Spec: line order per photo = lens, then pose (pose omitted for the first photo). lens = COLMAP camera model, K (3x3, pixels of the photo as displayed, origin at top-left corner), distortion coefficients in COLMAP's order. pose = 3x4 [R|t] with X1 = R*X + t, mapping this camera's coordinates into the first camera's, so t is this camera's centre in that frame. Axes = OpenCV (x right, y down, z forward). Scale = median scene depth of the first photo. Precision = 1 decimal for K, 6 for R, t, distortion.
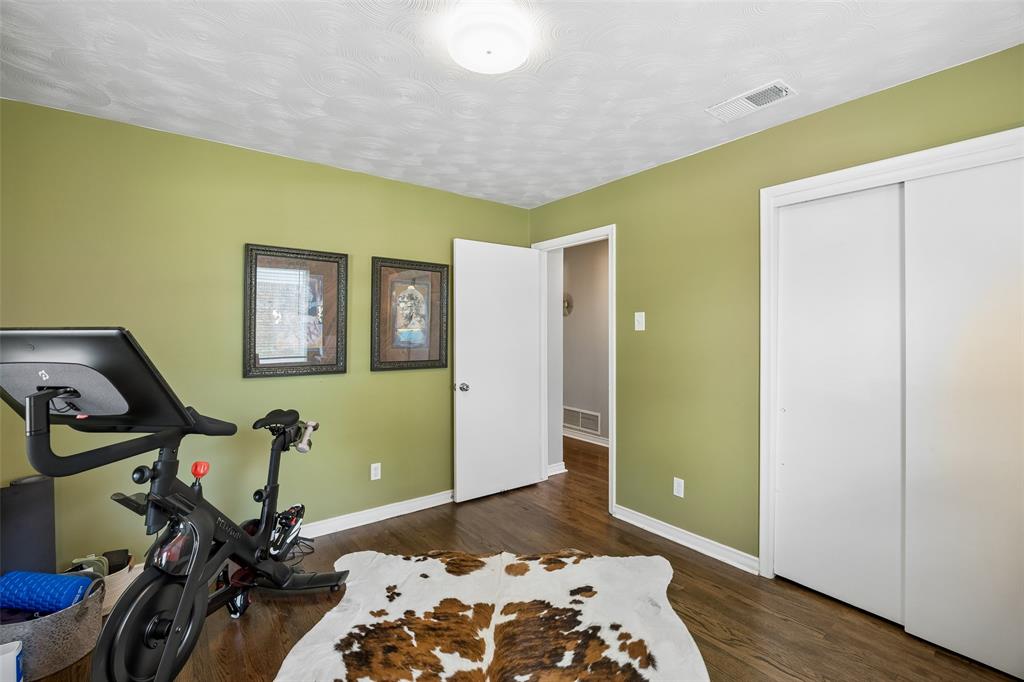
lens RADIAL K [[458.2, 0, 509.4], [0, 458.2, 335.0], [0, 0, 1]] dist [-0.014567, 0.000035]
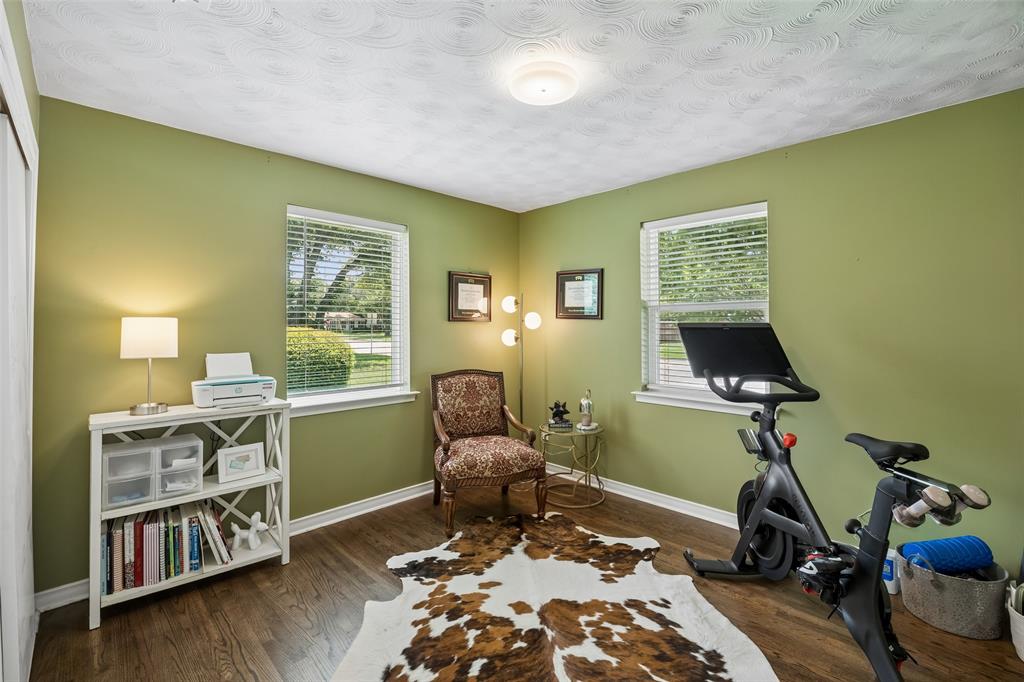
lens RADIAL K [[458.2, 0, 509.4], [0, 458.2, 335.0], [0, 0, 1]] dist [-0.014567, 0.000035]
pose [[-0.992093, 0.008476, -0.125218, 0.174497], [0.006729, 0.999874, 0.014368, 0.002803], [0.125324, 0.013412, -0.992025, 1.971199]]
